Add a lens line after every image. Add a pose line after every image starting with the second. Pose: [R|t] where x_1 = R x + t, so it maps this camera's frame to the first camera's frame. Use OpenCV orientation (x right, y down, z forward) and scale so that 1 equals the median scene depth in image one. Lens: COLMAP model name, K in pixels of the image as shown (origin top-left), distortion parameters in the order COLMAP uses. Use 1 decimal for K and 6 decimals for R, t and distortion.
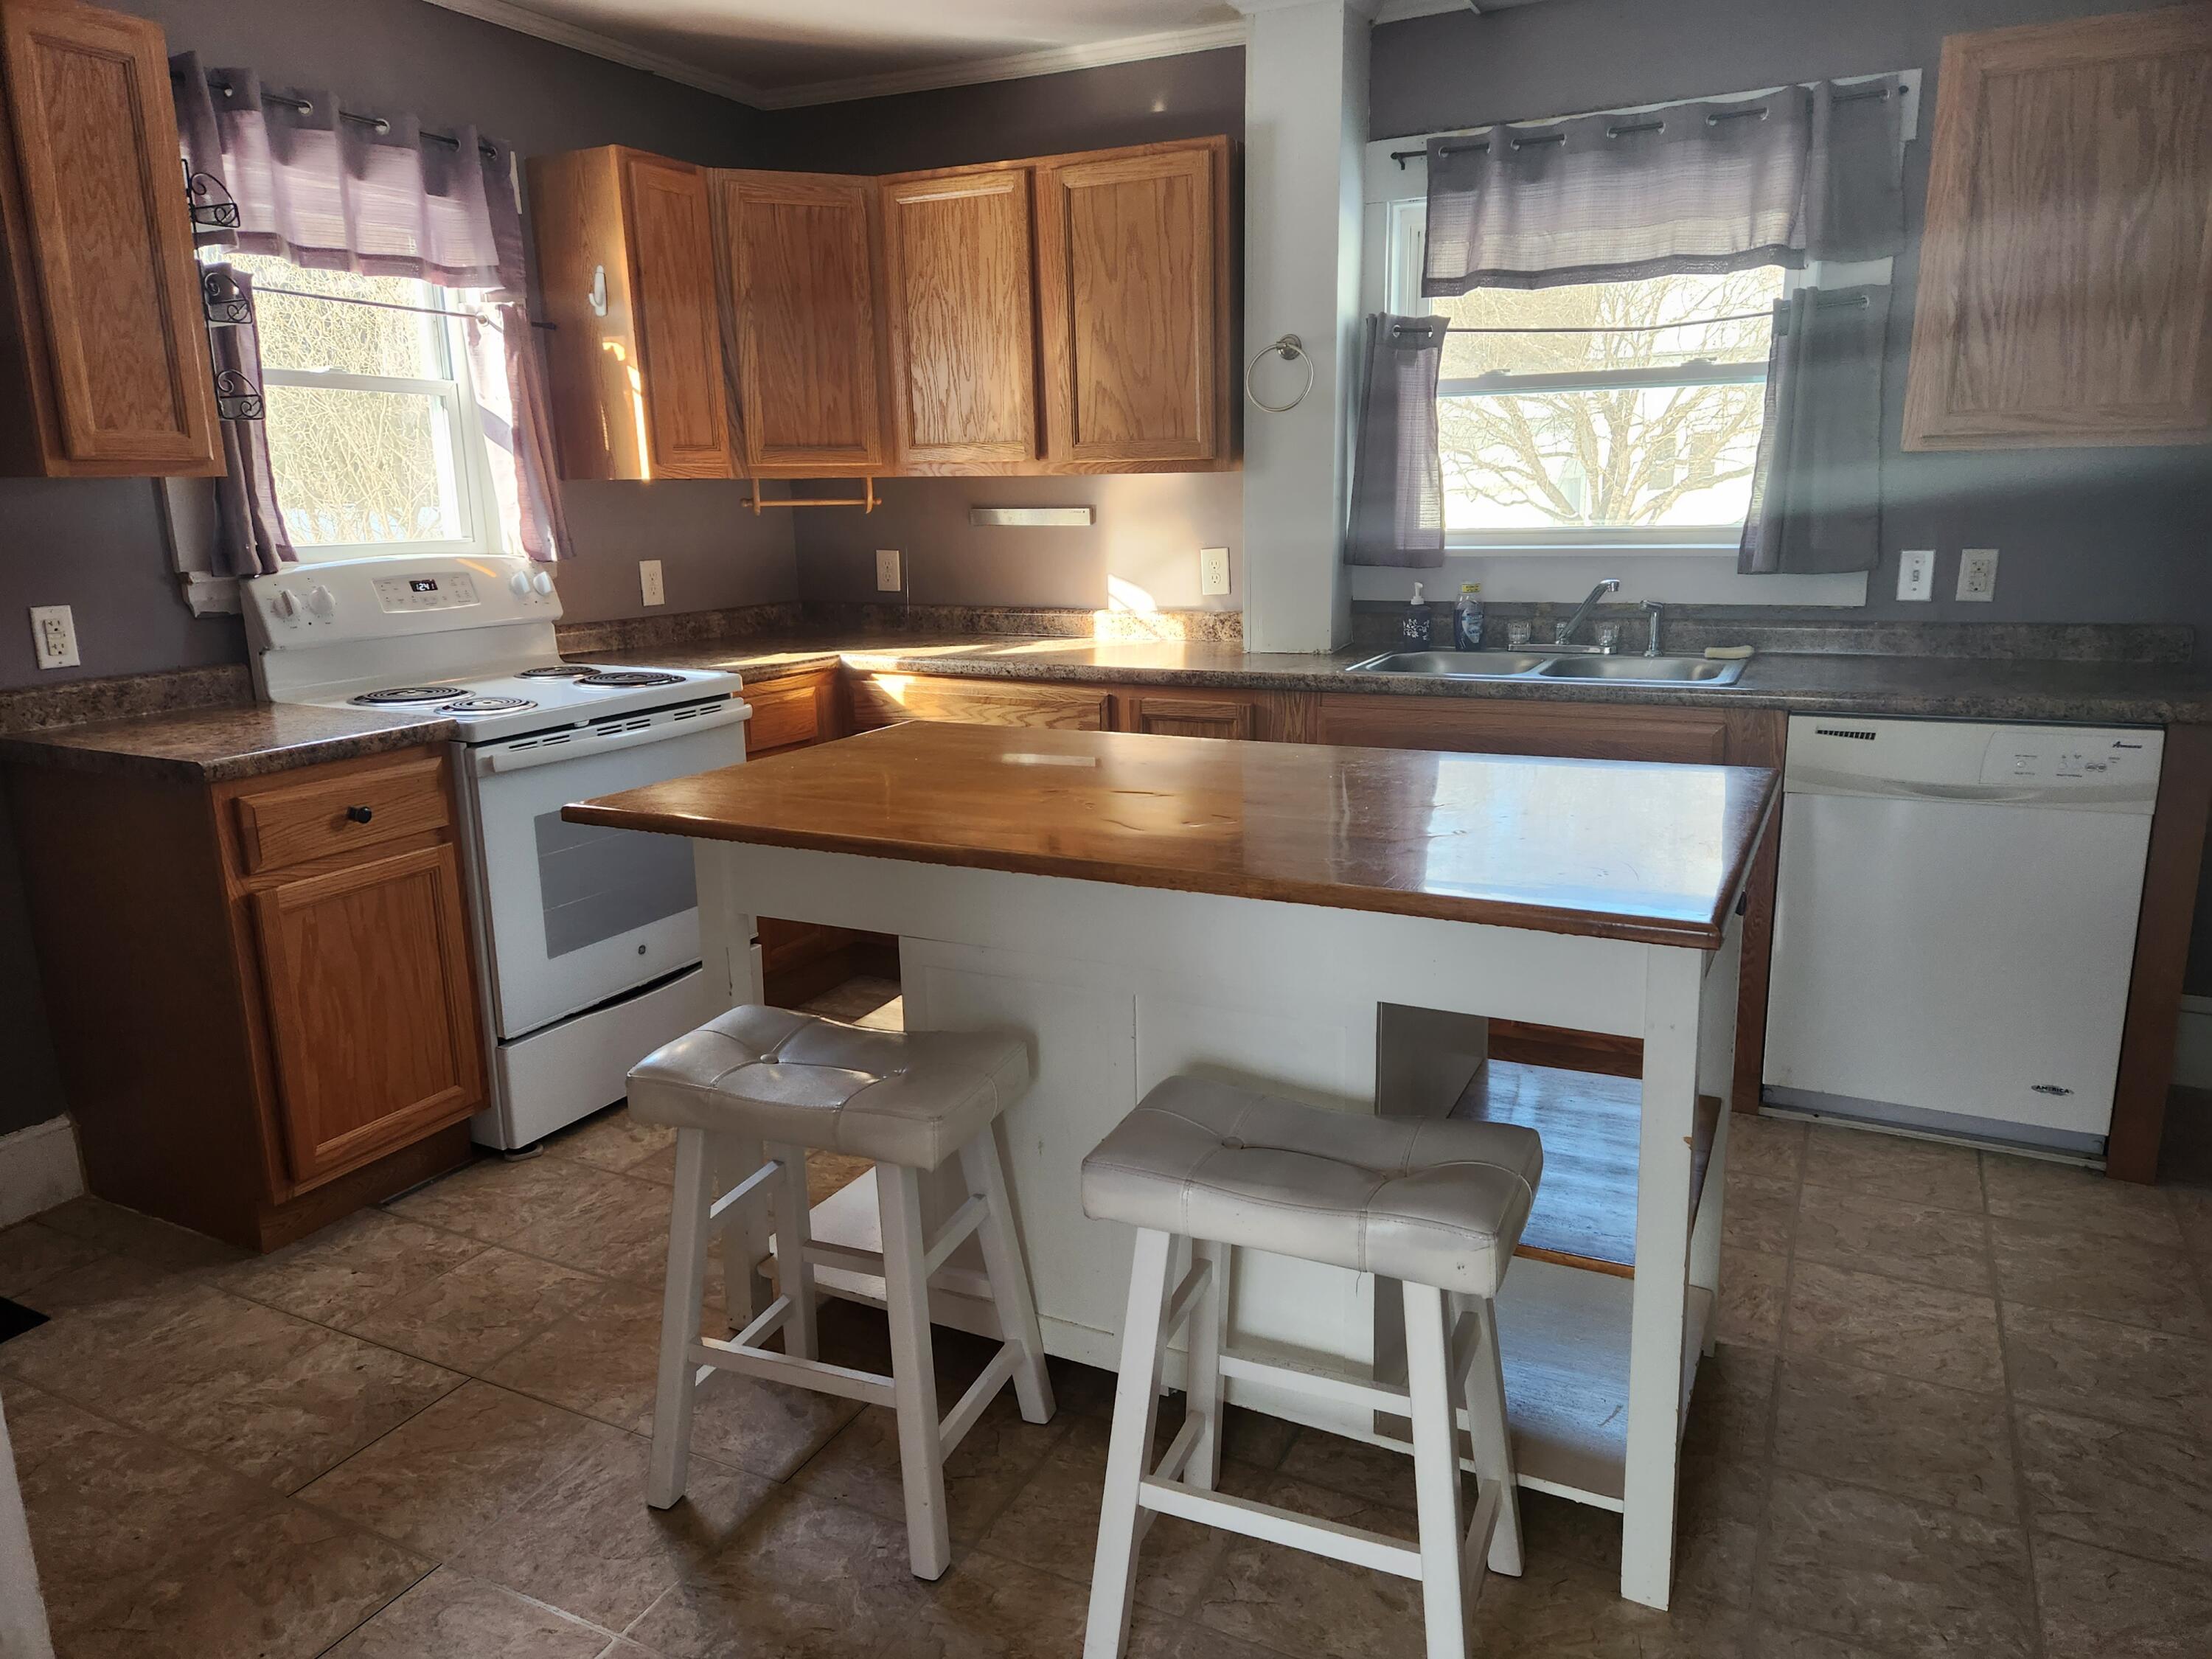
lens RADIAL K [[1491.1, 0, 1106.0], [0, 1491.1, 829.5], [0, 0, 1]] dist [0.057357, -0.045213]
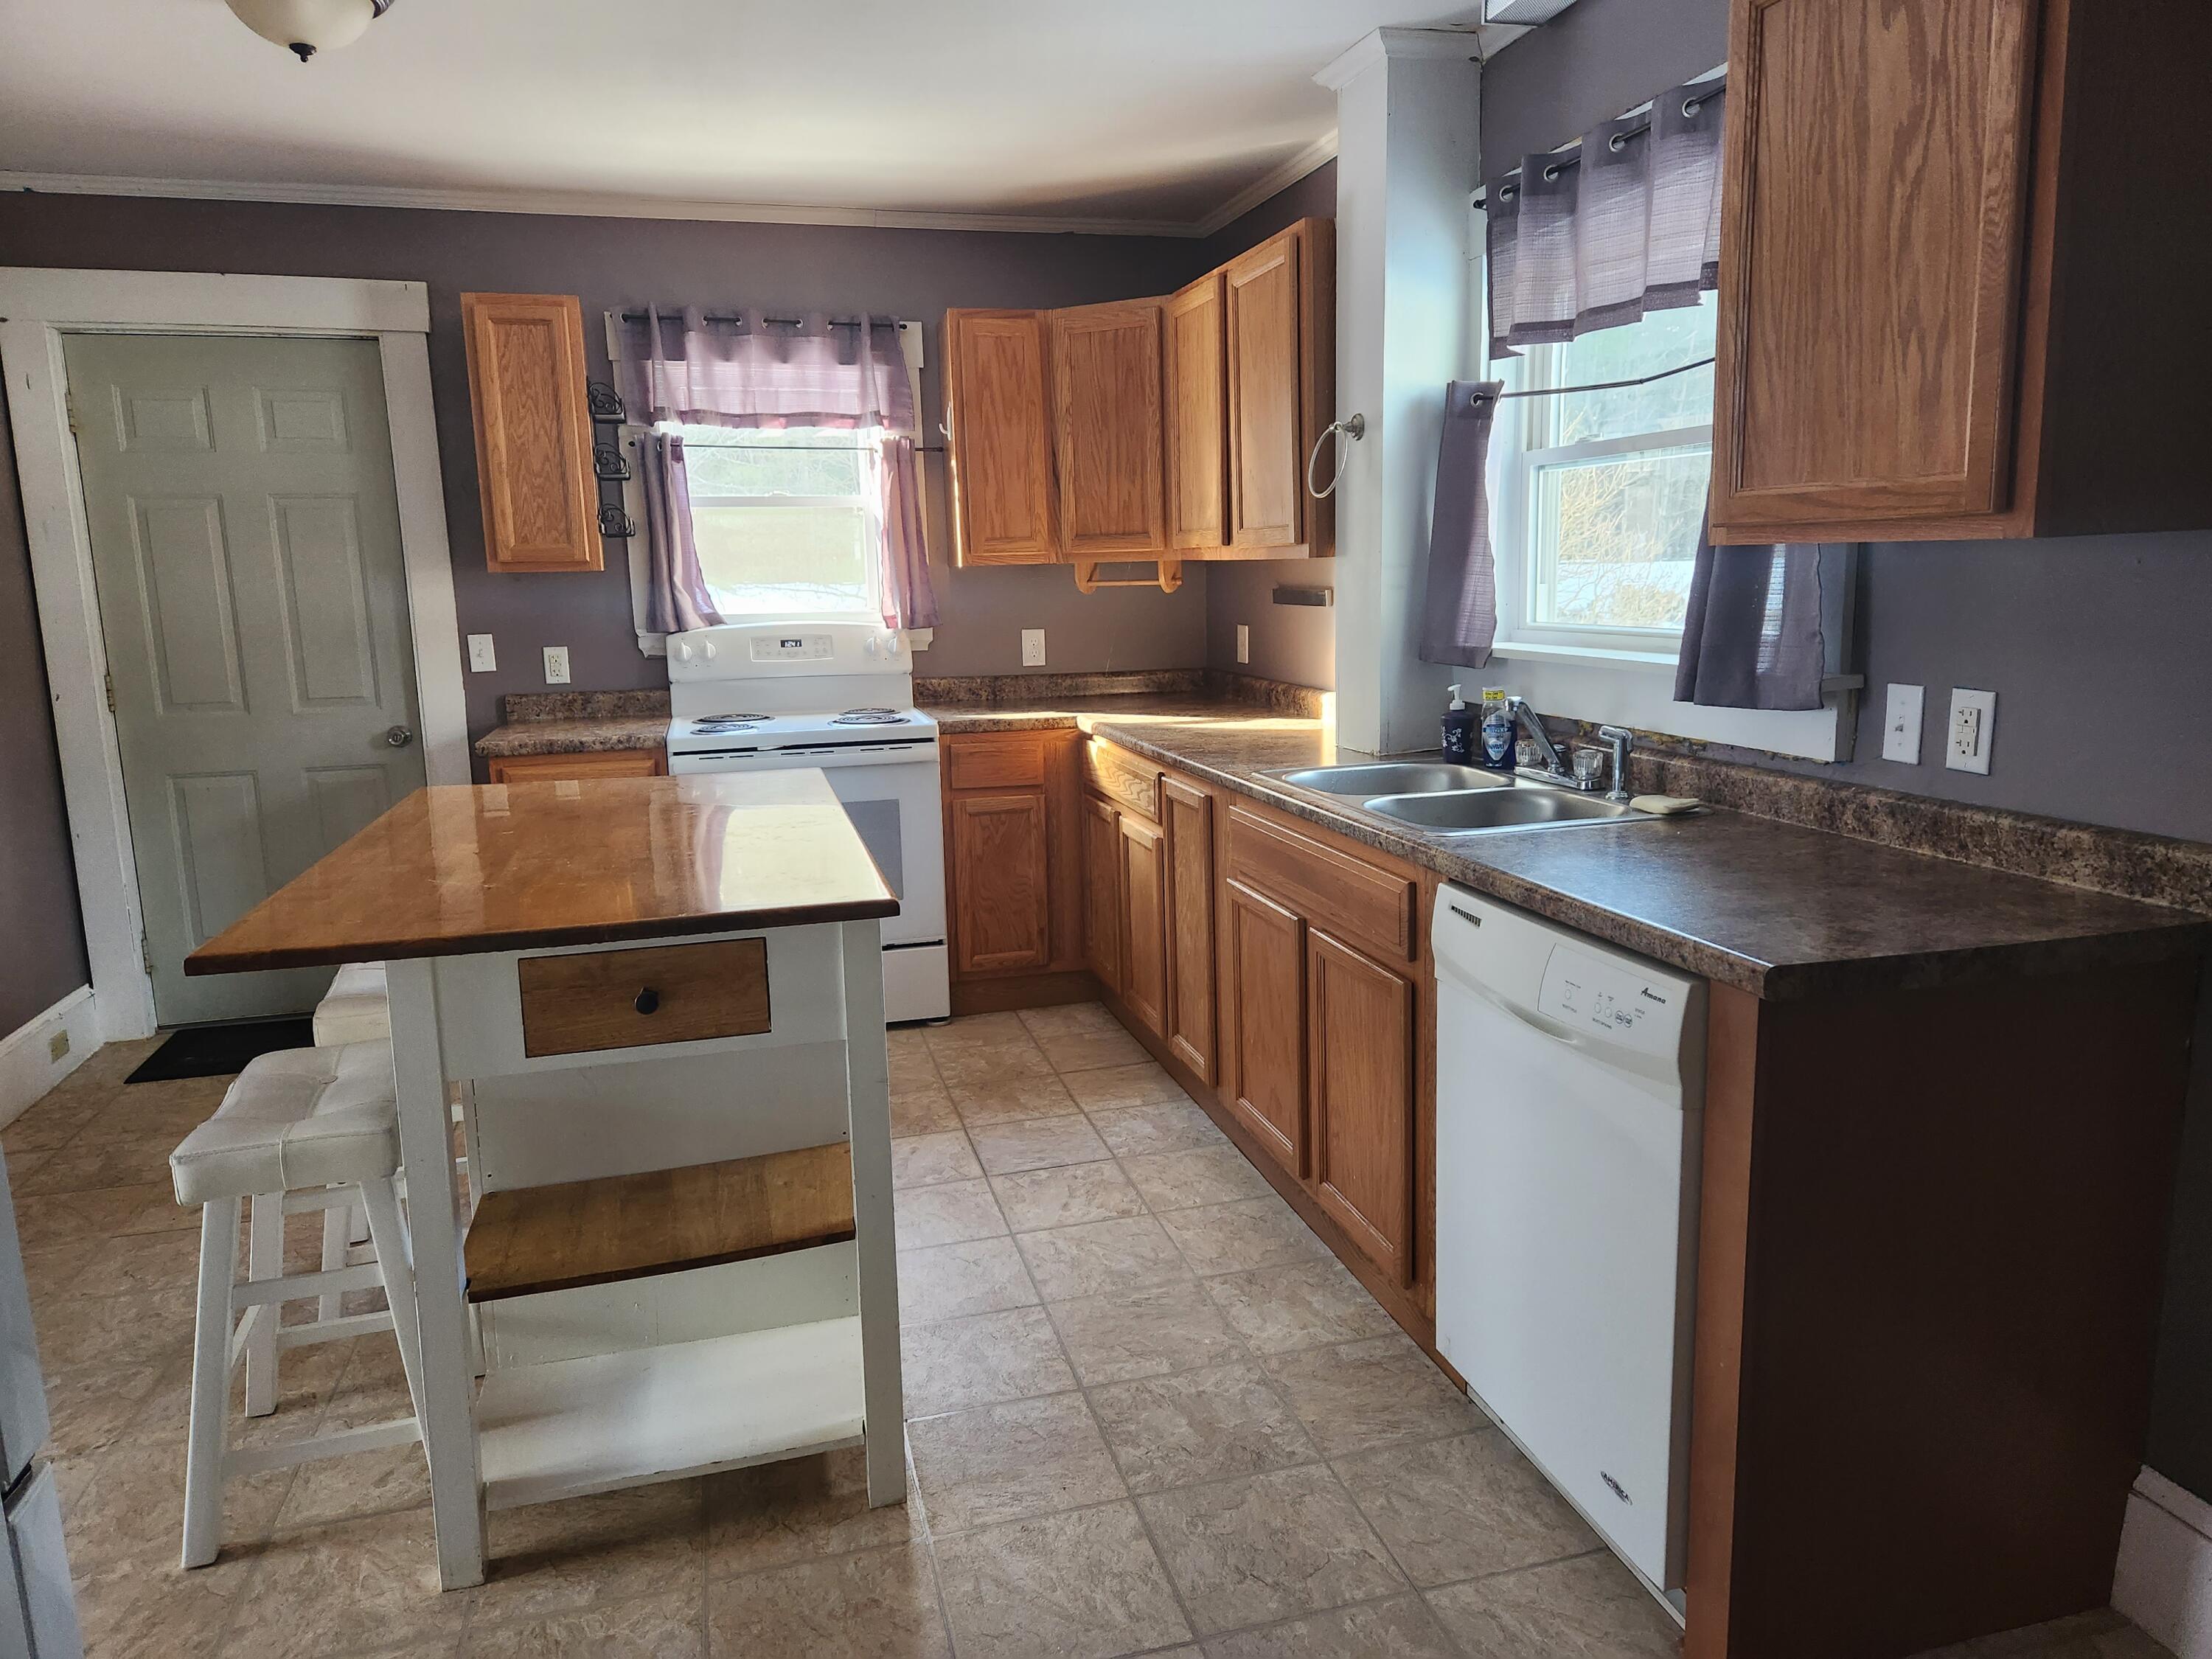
lens RADIAL K [[1475.2, 0, 1103.1], [0, 1475.2, 822.6], [0, 0, 1]] dist [0.075258, -0.064103]
pose [[0.659709, 0.131992, -0.739839, 0.802373], [-0.157229, 0.986911, 0.035871, -0.094055], [0.734890, 0.092659, 0.671827, 0.307078]]
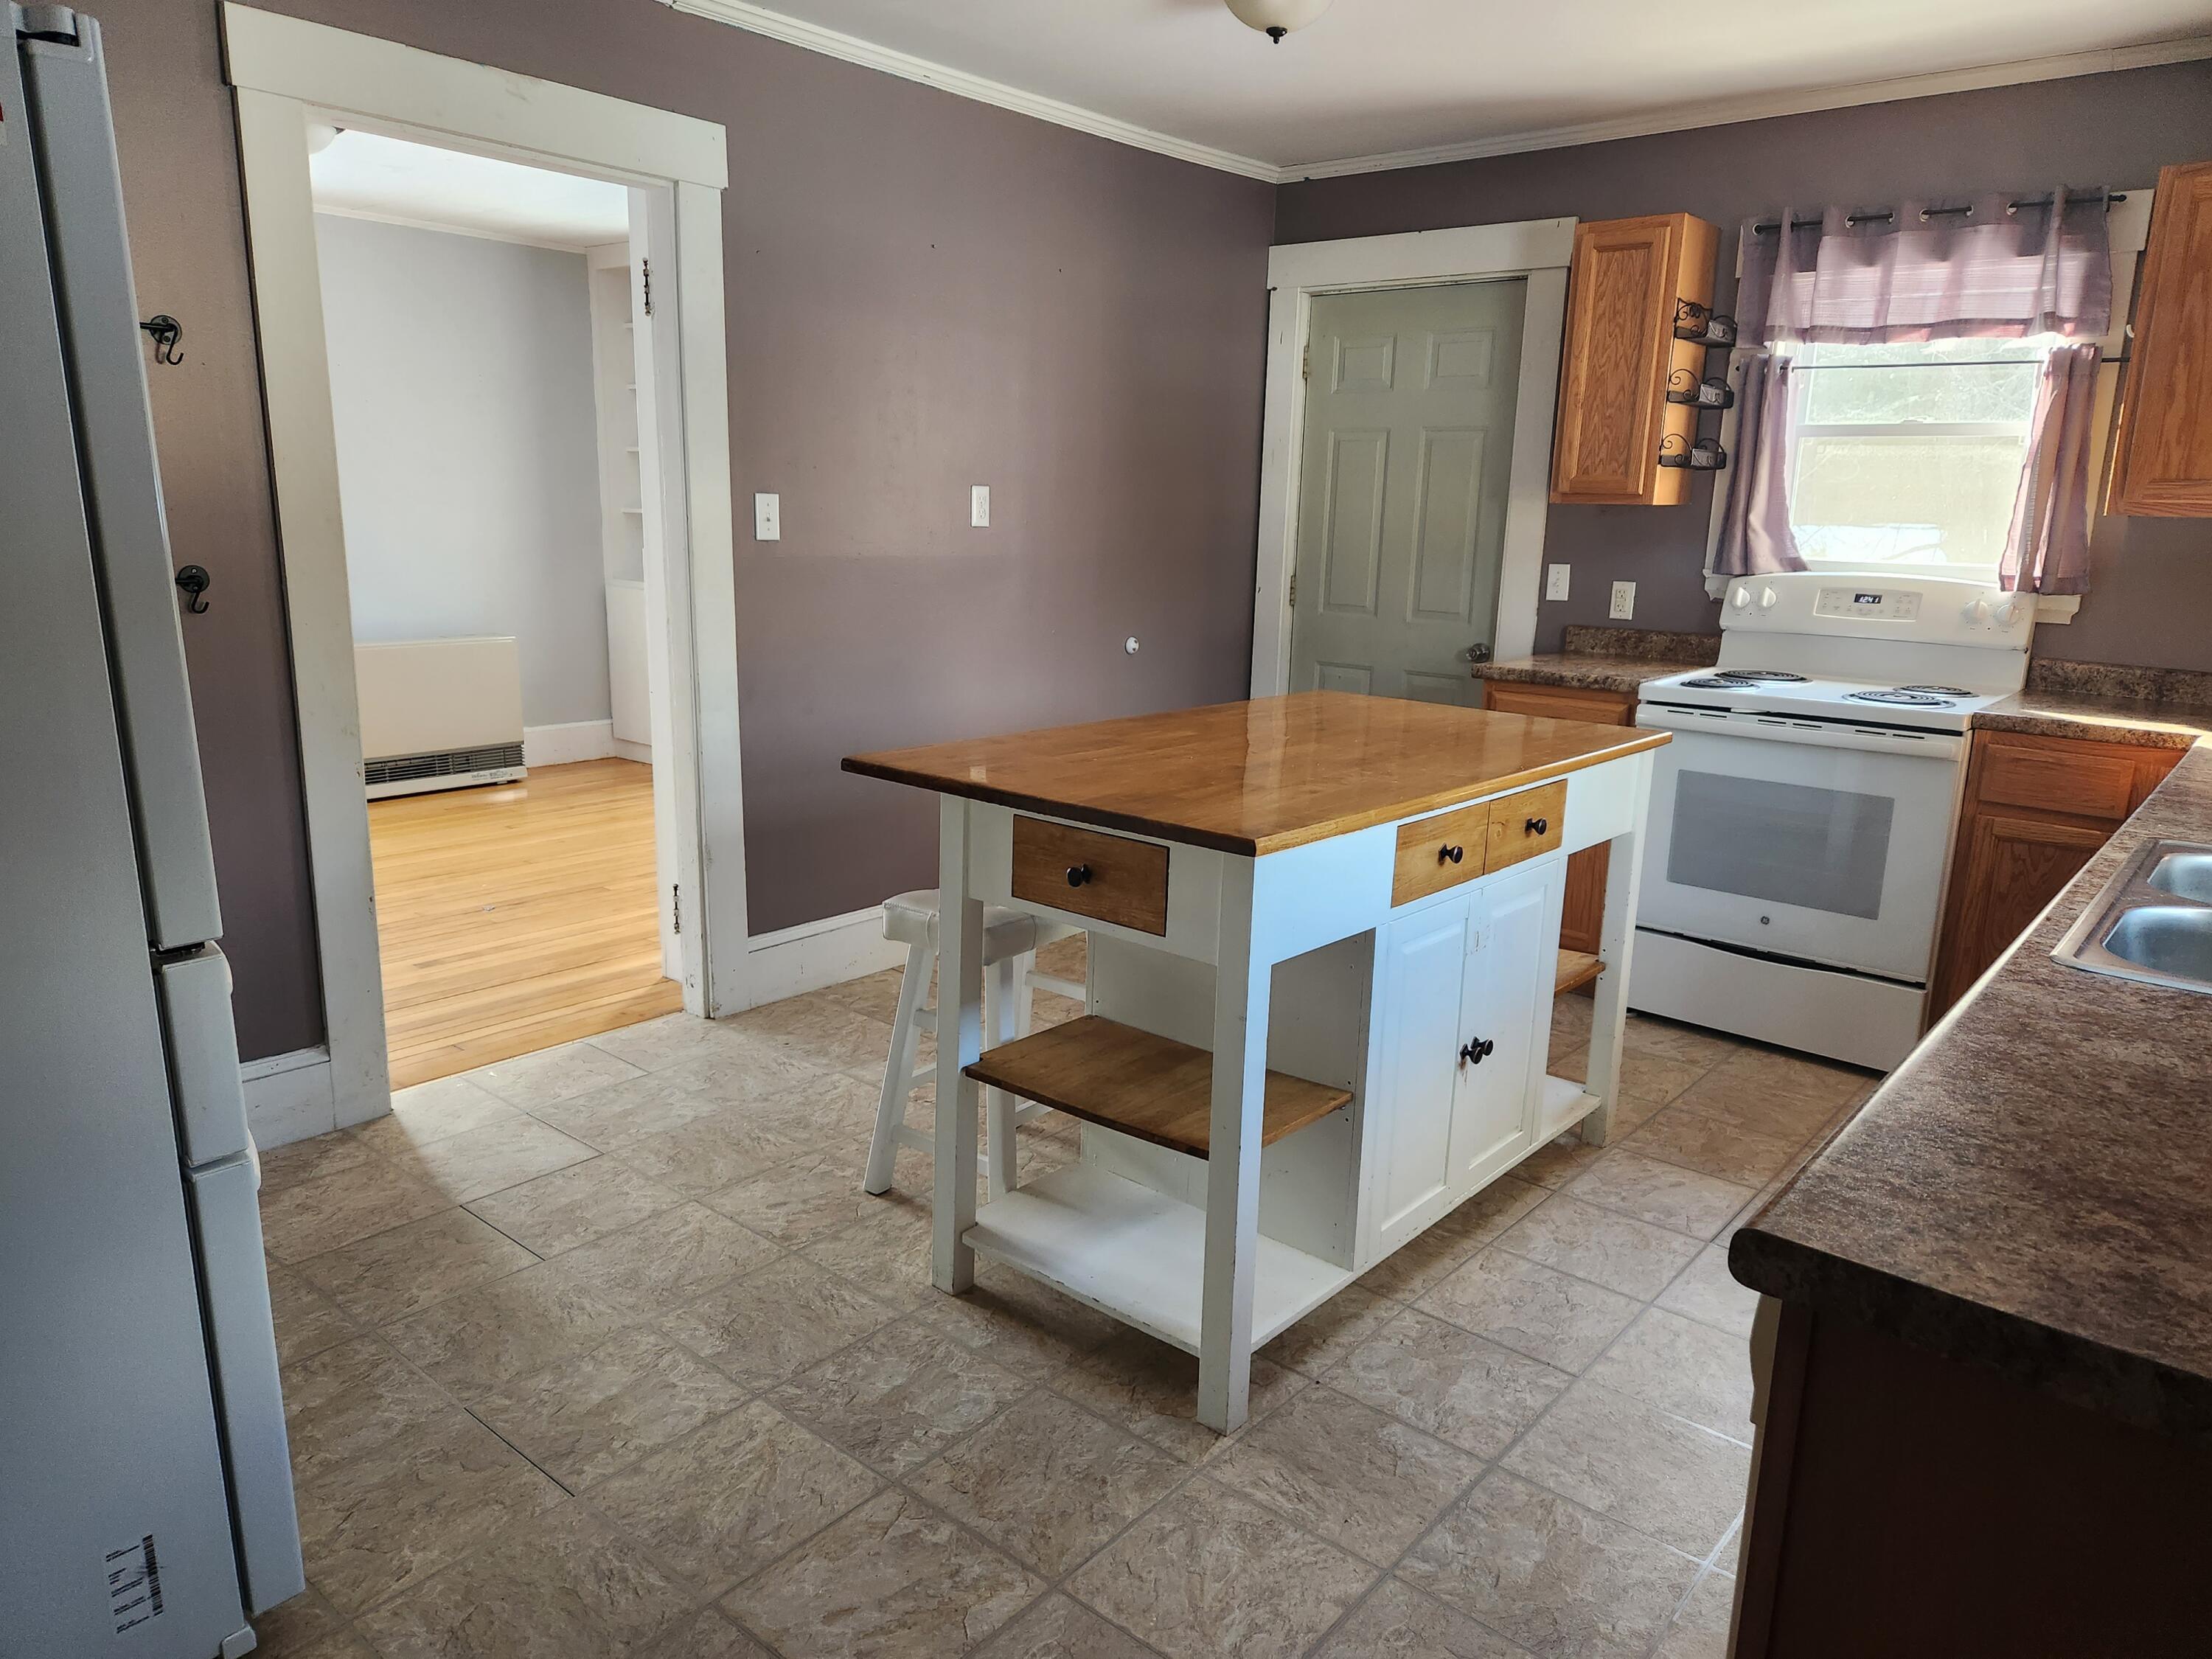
lens RADIAL K [[1475.2, 0, 1103.1], [0, 1475.2, 822.6], [0, 0, 1]] dist [0.075258, -0.064103]
pose [[-0.241102, 0.219535, -0.945343, 0.874878], [-0.239823, 0.930392, 0.277228, -0.184682], [0.940401, 0.293555, -0.171670, 0.701639]]
